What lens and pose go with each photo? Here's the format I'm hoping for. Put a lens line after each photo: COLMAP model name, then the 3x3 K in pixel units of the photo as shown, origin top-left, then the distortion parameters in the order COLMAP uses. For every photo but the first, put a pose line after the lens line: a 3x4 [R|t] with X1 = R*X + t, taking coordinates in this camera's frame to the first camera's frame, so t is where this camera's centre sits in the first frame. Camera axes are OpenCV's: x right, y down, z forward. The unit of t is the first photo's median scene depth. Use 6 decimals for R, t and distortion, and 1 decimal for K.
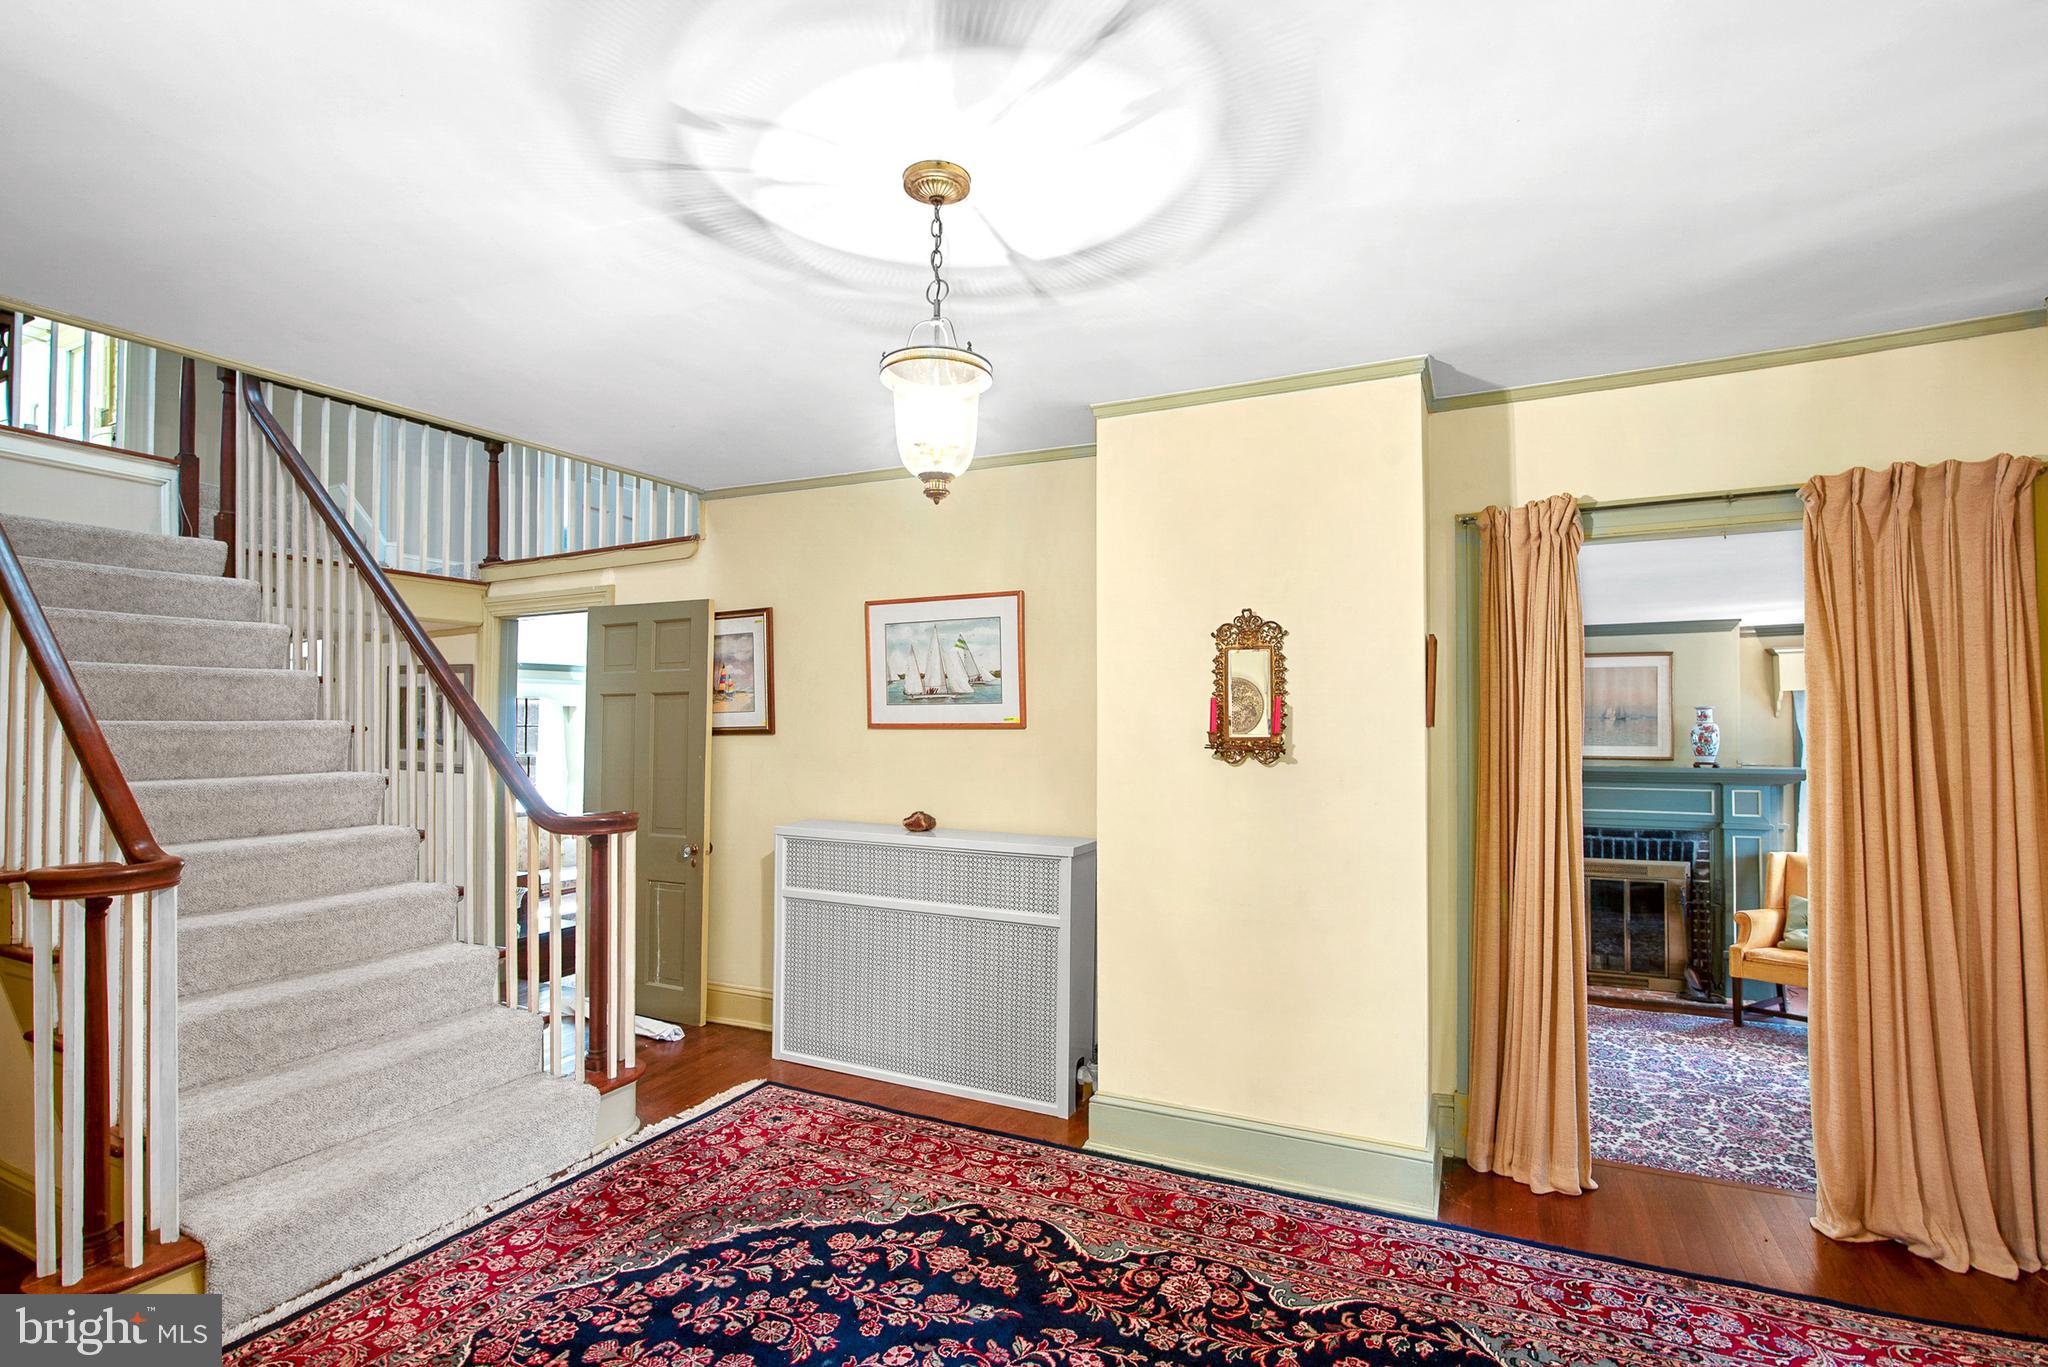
lens RADIAL K [[978.5, 0, 1023.2], [0, 978.5, 714.6], [0, 0, 1]] dist [-0.009497, -0.000338]
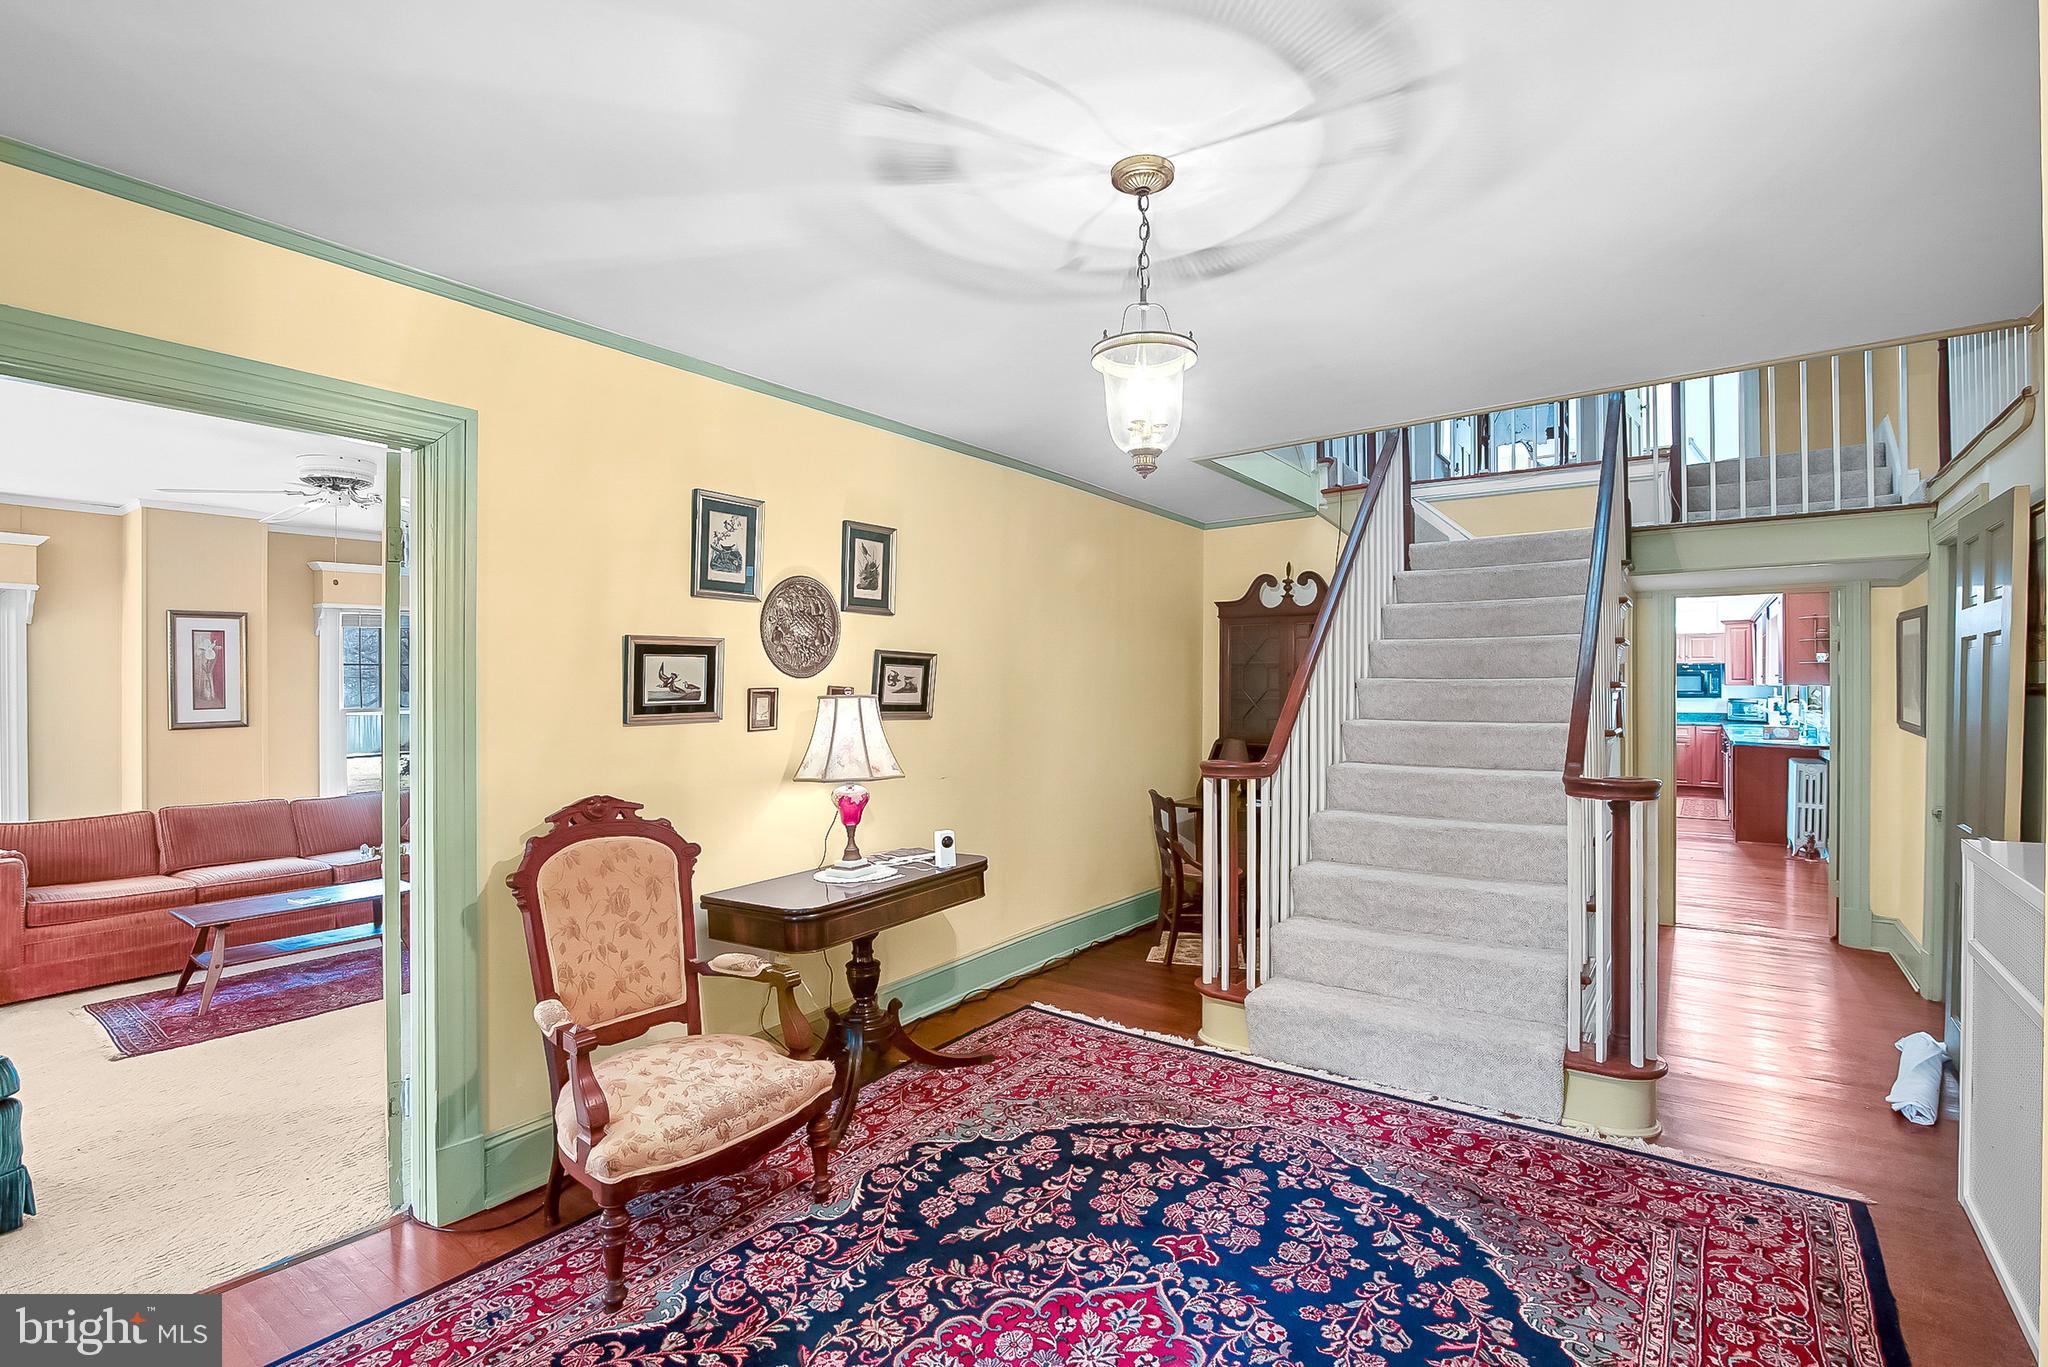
lens RADIAL K [[978.5, 0, 1026.2], [0, 978.5, 684.5], [0, 0, 1]] dist [-0.009497, -0.000338]
pose [[-0.185965, 0.002562, -0.982553, 0.736907], [0.018148, 0.999835, -0.000828, 0.004943], [0.982389, -0.017985, -0.185981, 0.802538]]
